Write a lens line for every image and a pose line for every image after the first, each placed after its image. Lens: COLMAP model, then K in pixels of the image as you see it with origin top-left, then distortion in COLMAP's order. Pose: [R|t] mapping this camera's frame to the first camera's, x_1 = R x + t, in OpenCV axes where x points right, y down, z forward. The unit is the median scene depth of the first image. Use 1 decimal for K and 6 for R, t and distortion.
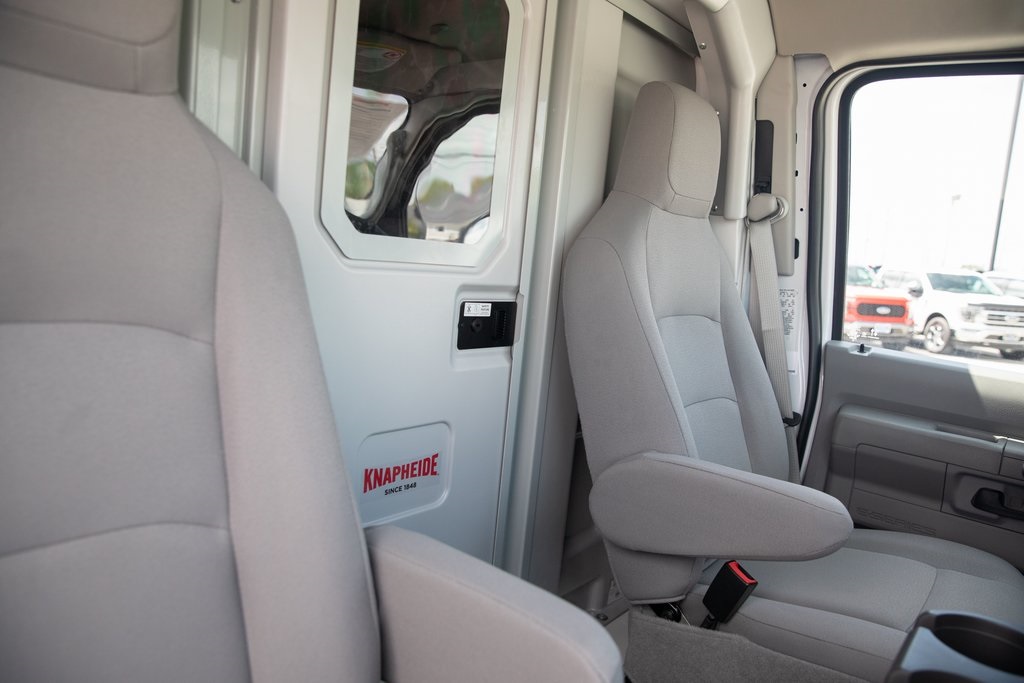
lens RADIAL K [[697.8, 0, 514.0], [0, 697.8, 348.3], [0, 0, 1]] dist [-0.111296, 0.088931]
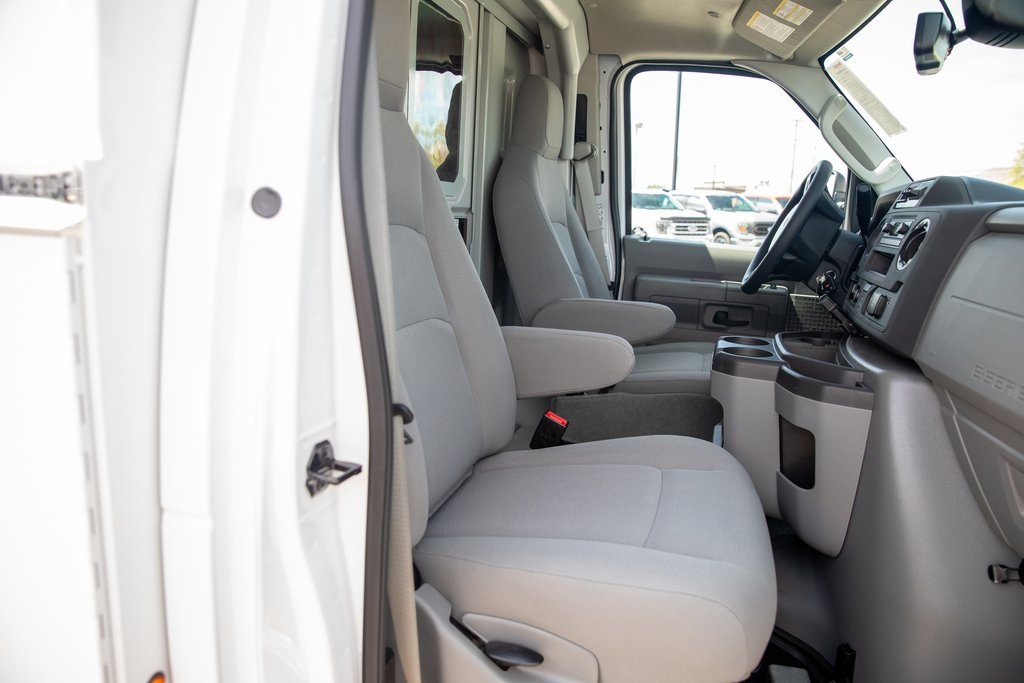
lens RADIAL K [[697.8, 0, 514.0], [0, 697.8, 348.3], [0, 0, 1]] dist [-0.111296, 0.088931]
pose [[0.921706, -0.126383, 0.366722, -0.404987], [0.092648, 0.989797, 0.108254, 0.051527], [-0.376662, -0.065803, 0.924011, -0.407998]]
